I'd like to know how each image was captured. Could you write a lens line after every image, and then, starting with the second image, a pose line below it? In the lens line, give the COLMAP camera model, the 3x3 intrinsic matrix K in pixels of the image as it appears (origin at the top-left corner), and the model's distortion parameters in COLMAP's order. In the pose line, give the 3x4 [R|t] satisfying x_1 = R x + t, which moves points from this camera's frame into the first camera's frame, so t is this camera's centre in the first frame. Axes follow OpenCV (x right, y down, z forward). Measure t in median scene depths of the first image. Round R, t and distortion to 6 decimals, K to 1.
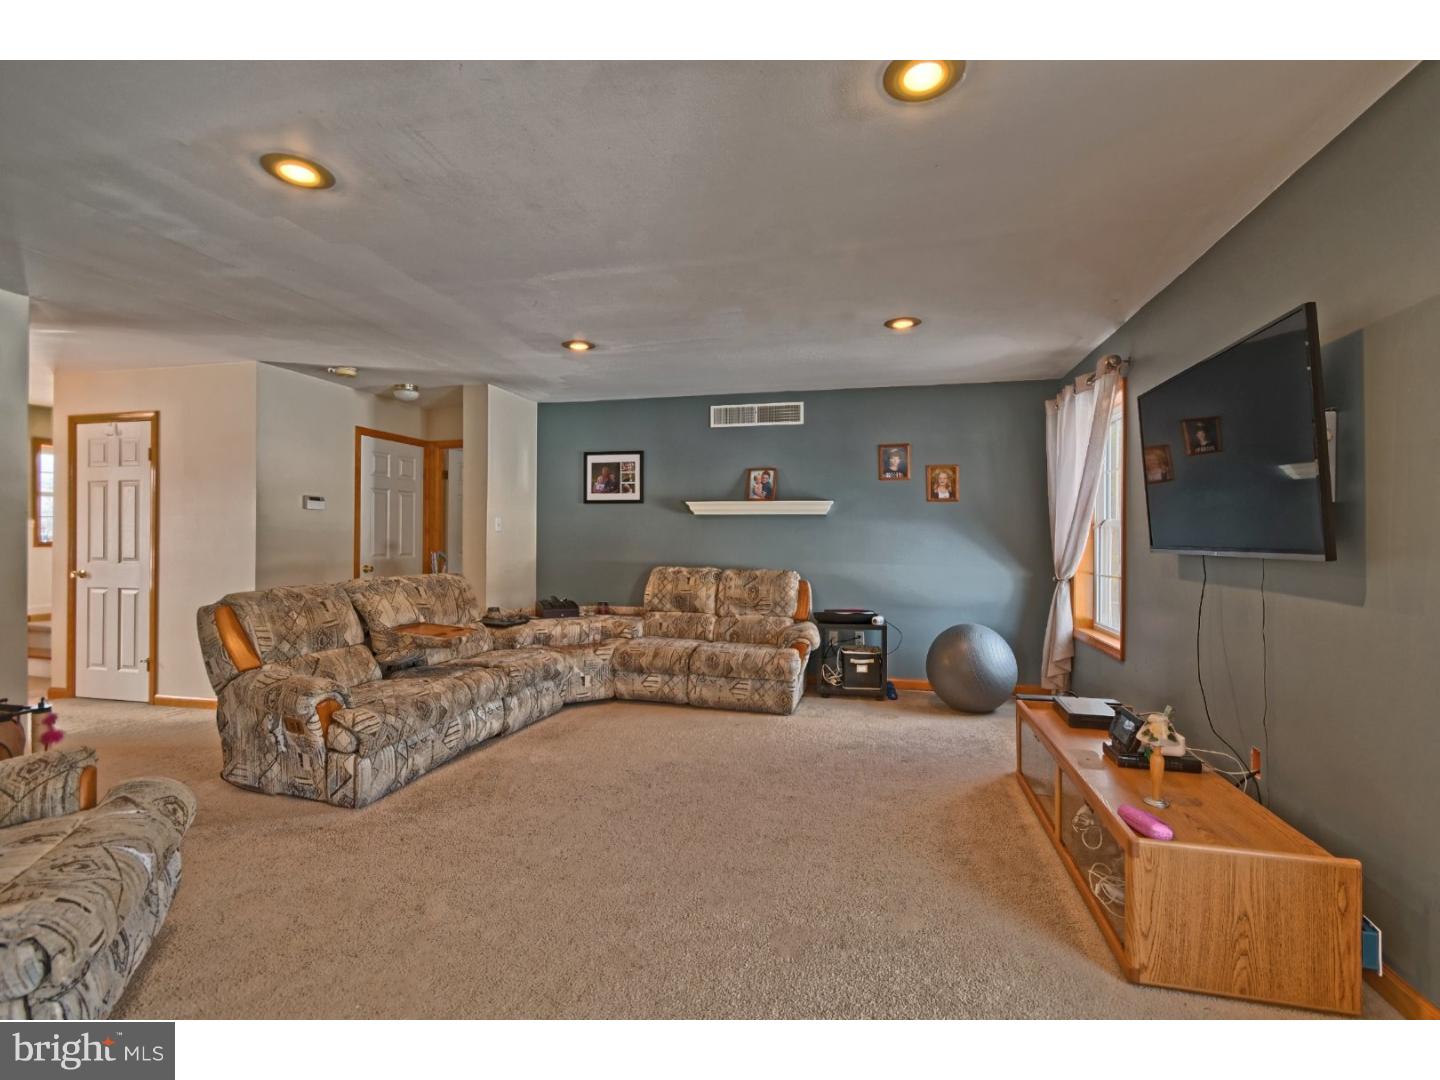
lens RADIAL K [[642.0, 0, 718.7], [0, 642.0, 542.7], [0, 0, 1]] dist [0.000132, 0.000945]
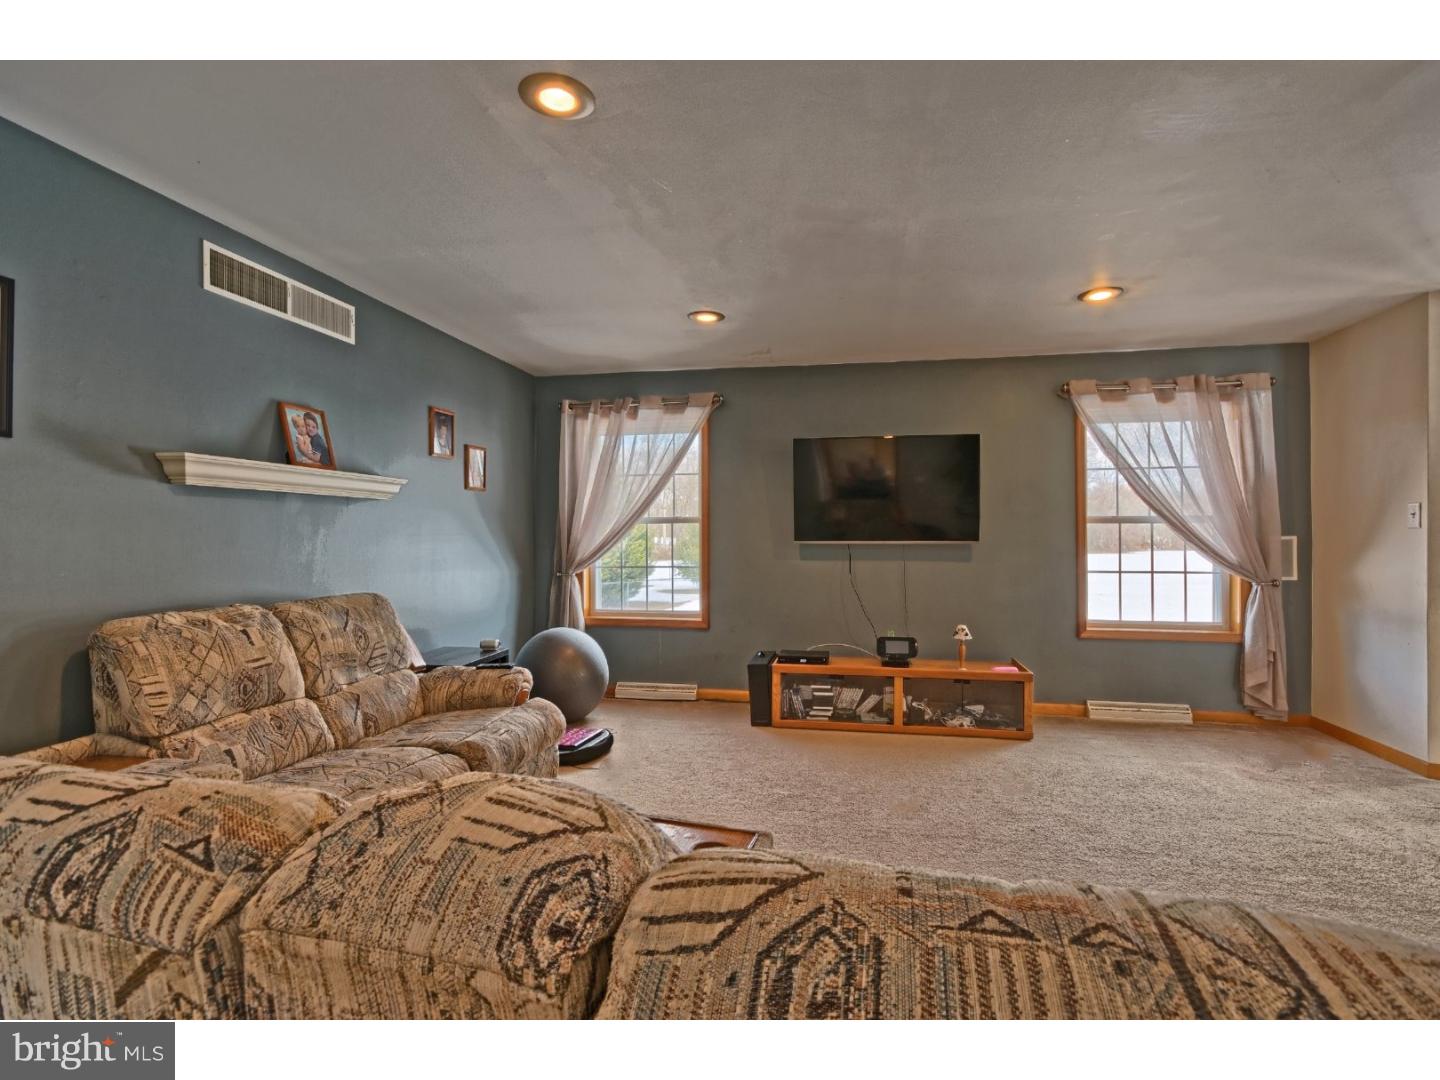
lens RADIAL K [[707.4, 0, 720.0], [0, 707.4, 540.0], [0, 0, 1]] dist [-0.002192, 0.000253]
pose [[-0.054414, -0.014122, 0.998419, -0.552529], [0.008449, 0.999858, 0.014602, -0.011716], [-0.998483, 0.009231, -0.054287, 0.716791]]
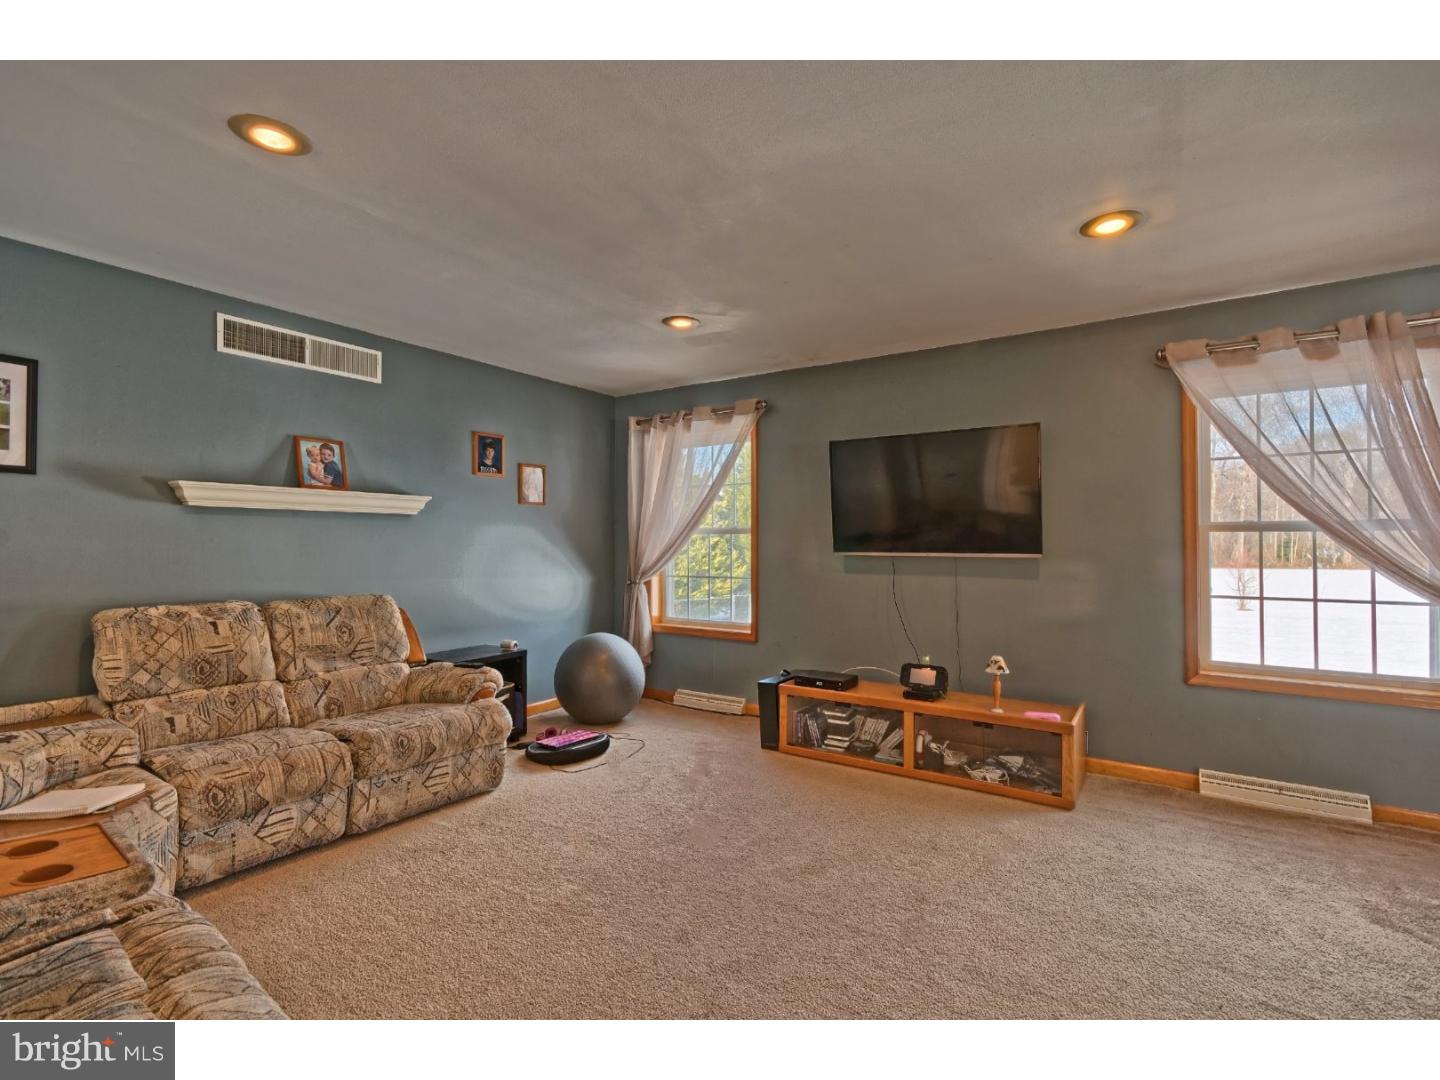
lens RADIAL K [[675.8, 0, 720.0], [0, 675.8, 540.0], [0, 0, 1]] dist [0.002389, 0.000579]
pose [[0.343854, -0.001420, 0.939022, -0.443119], [0.008862, 0.999959, -0.001733, -0.010465], [-0.938981, 0.008918, 0.343853, 0.411152]]
